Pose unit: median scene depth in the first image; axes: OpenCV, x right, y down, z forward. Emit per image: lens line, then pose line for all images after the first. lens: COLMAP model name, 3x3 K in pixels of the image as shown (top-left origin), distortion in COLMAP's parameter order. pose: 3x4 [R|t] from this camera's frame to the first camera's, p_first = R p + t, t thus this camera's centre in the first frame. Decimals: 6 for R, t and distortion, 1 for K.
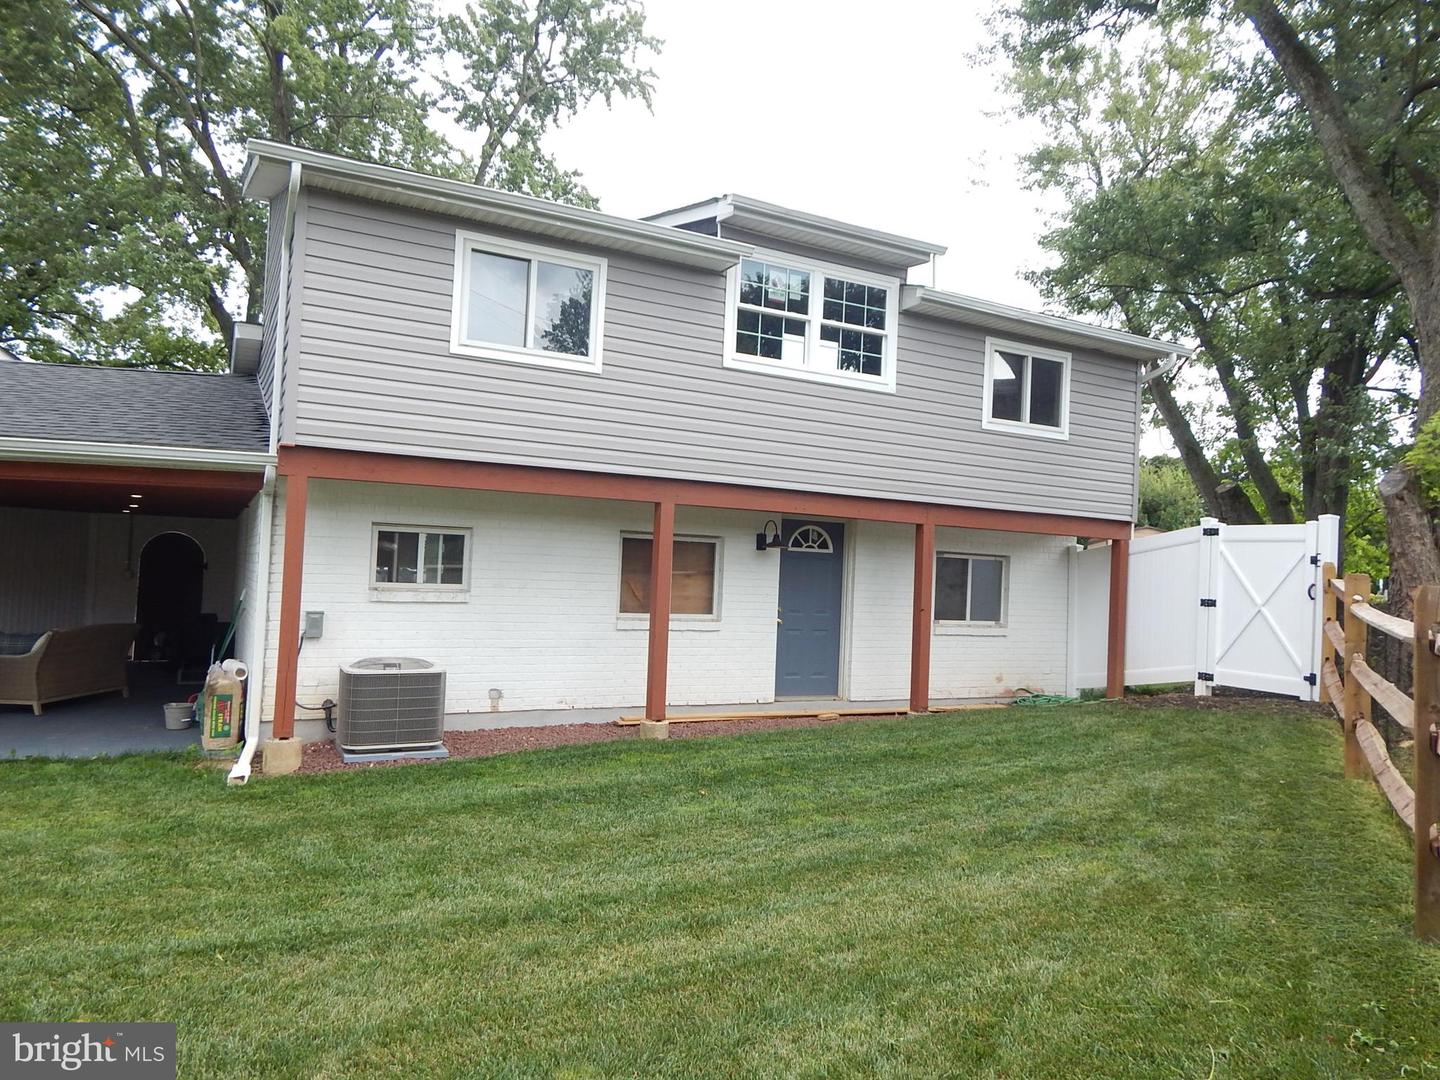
lens RADIAL K [[959.3, 0, 725.6], [0, 959.3, 539.3], [0, 0, 1]] dist [0.011998, -0.006541]
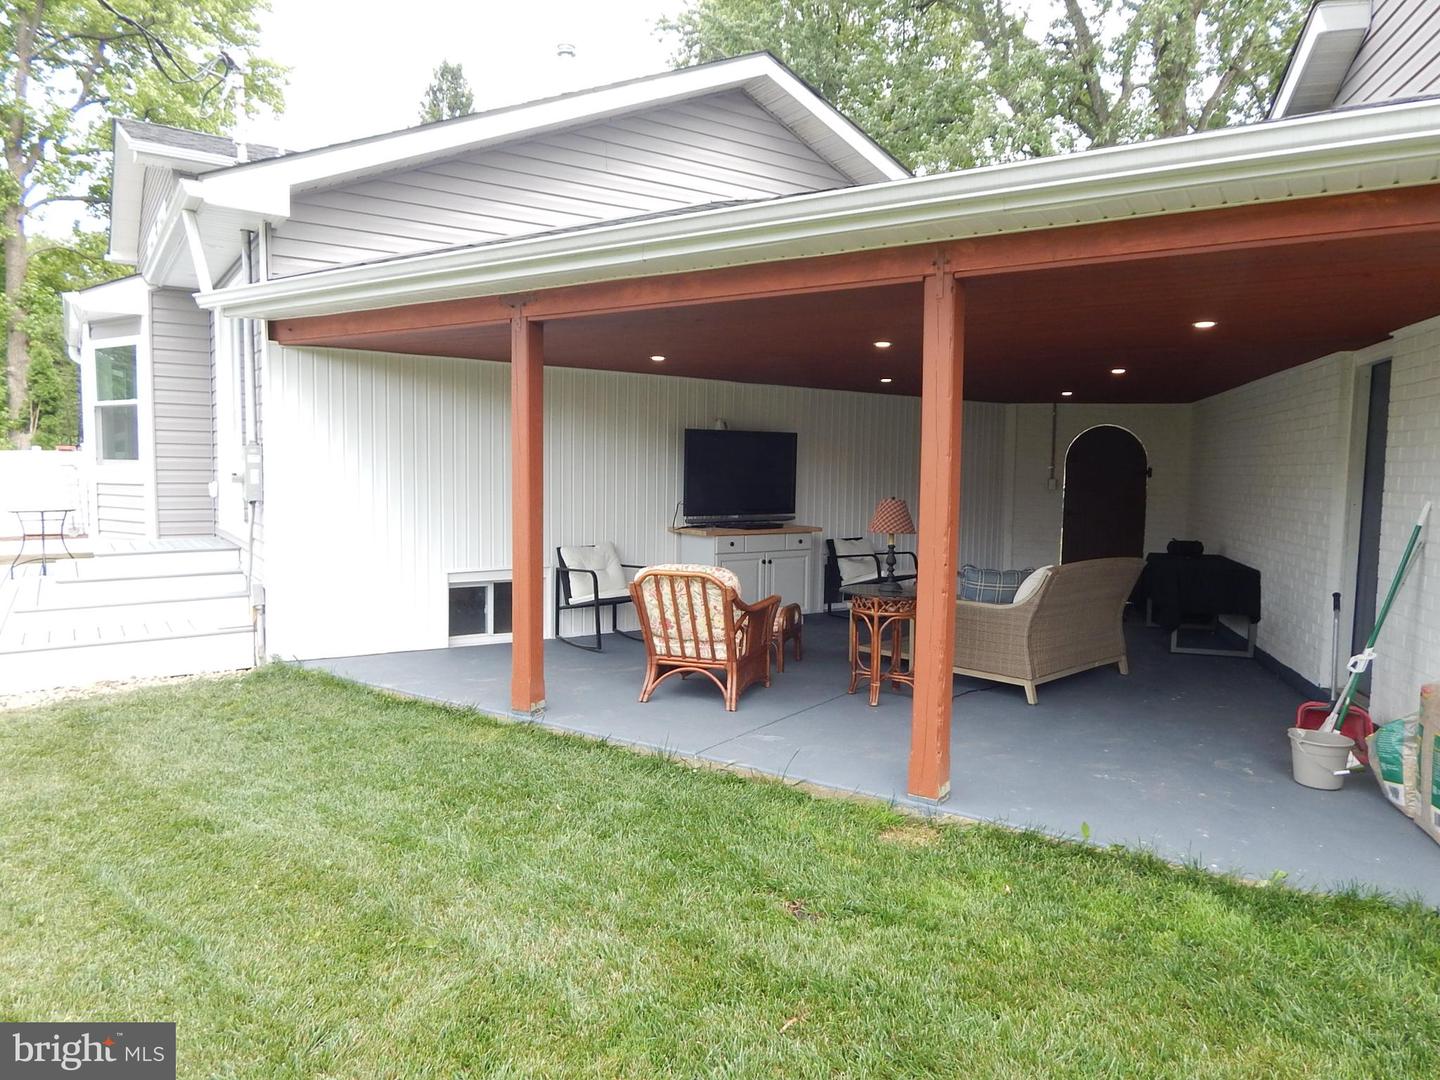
lens RADIAL K [[959.3, 0, 725.6], [0, 959.3, 539.3], [0, 0, 1]] dist [0.011998, -0.006541]
pose [[0.723610, 0.022029, -0.689857, -0.429392], [0.033845, 0.997156, 0.067342, 0.029946], [0.689379, -0.072077, 0.720807, 0.428113]]
